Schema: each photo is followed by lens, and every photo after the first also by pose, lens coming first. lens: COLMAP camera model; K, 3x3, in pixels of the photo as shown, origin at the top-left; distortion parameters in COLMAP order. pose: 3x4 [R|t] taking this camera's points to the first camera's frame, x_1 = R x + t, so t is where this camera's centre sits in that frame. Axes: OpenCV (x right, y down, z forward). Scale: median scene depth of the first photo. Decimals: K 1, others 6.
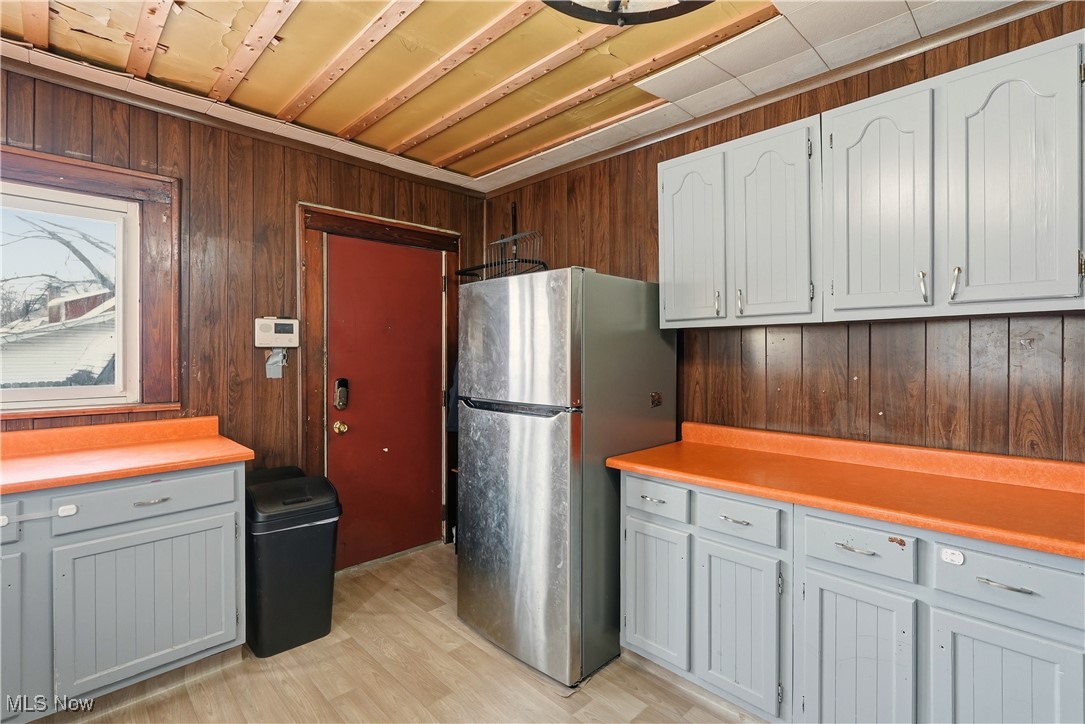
lens RADIAL K [[500.7, 0, 541.1], [0, 500.7, 353.3], [0, 0, 1]] dist [-0.010374, 0.002792]
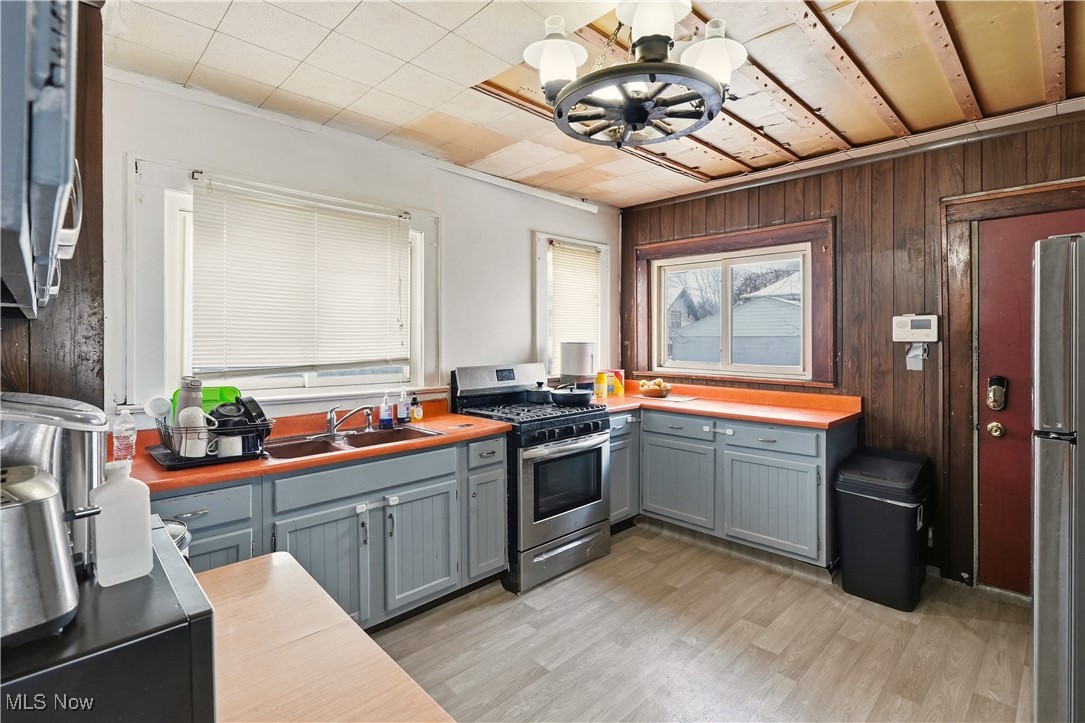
lens RADIAL K [[500.7, 0, 541.7], [0, 500.7, 339.8], [0, 0, 1]] dist [-0.010374, 0.002792]
pose [[-0.005202, 0.003581, -0.999980, 0.597335], [-0.001079, 0.999993, 0.003587, -0.021128], [0.999986, 0.001098, -0.005198, 0.209032]]
